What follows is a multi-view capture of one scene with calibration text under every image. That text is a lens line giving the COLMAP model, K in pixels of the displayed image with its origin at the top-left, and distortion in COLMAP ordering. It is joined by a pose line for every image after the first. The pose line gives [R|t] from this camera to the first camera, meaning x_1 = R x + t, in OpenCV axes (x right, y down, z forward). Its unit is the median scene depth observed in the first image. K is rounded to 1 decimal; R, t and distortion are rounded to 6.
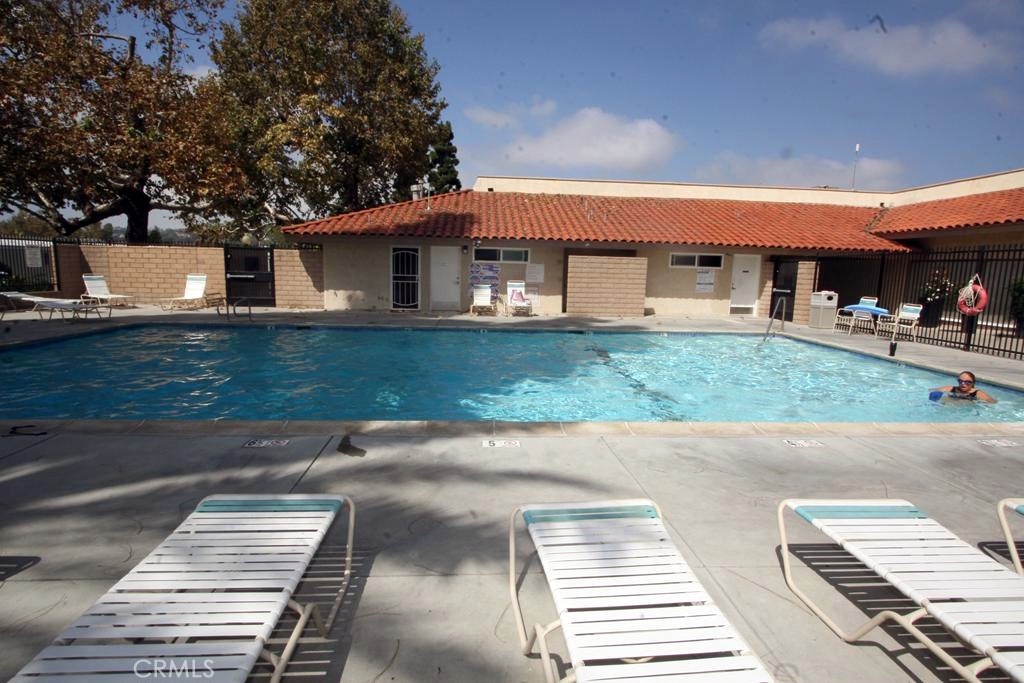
lens RADIAL K [[530.7, 0, 533.4], [0, 530.7, 344.5], [0, 0, 1]] dist [-0.003341, -0.000185]
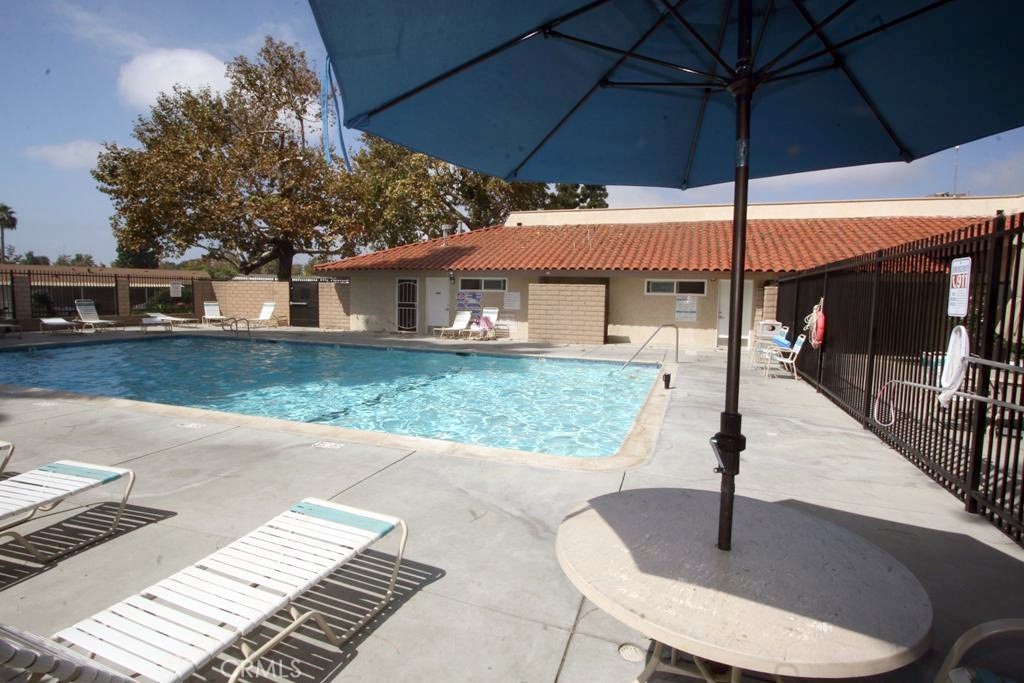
lens RADIAL K [[530.7, 0, 533.4], [0, 530.7, 344.5], [0, 0, 1]] dist [-0.003341, -0.000185]
pose [[0.915134, 0.031099, -0.401948, 0.483052], [-0.054346, 0.997436, -0.046559, 0.000293], [0.399470, 0.064452, 0.914478, 0.051340]]
